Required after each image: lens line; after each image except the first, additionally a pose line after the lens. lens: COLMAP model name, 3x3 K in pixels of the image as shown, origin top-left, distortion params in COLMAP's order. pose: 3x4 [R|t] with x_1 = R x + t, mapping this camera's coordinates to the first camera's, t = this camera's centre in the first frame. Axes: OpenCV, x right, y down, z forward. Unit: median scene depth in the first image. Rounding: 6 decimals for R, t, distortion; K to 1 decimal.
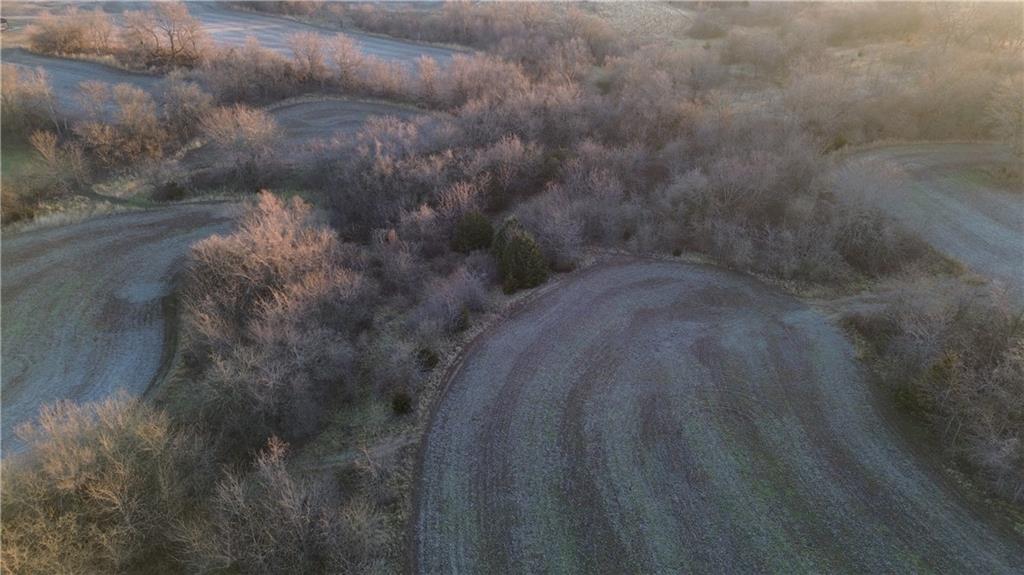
lens RADIAL K [[705.9, 0, 518.2], [0, 705.9, 288.1], [0, 0, 1]] dist [0.063818, -0.061375]
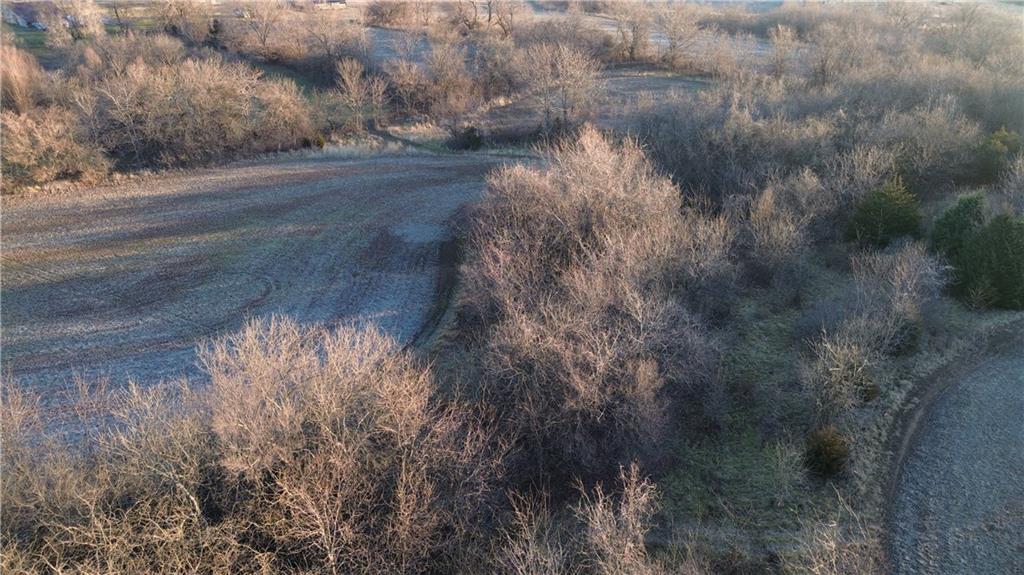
lens RADIAL K [[724.4, 0, 515.3], [0, 724.4, 288.3], [0, 0, 1]] dist [0.071565, -0.061979]
pose [[0.929072, 0.153000, -0.336773, -0.185299], [-0.175364, 0.983815, -0.036827, 0.087275], [0.325688, 0.093272, 0.940865, 0.357525]]
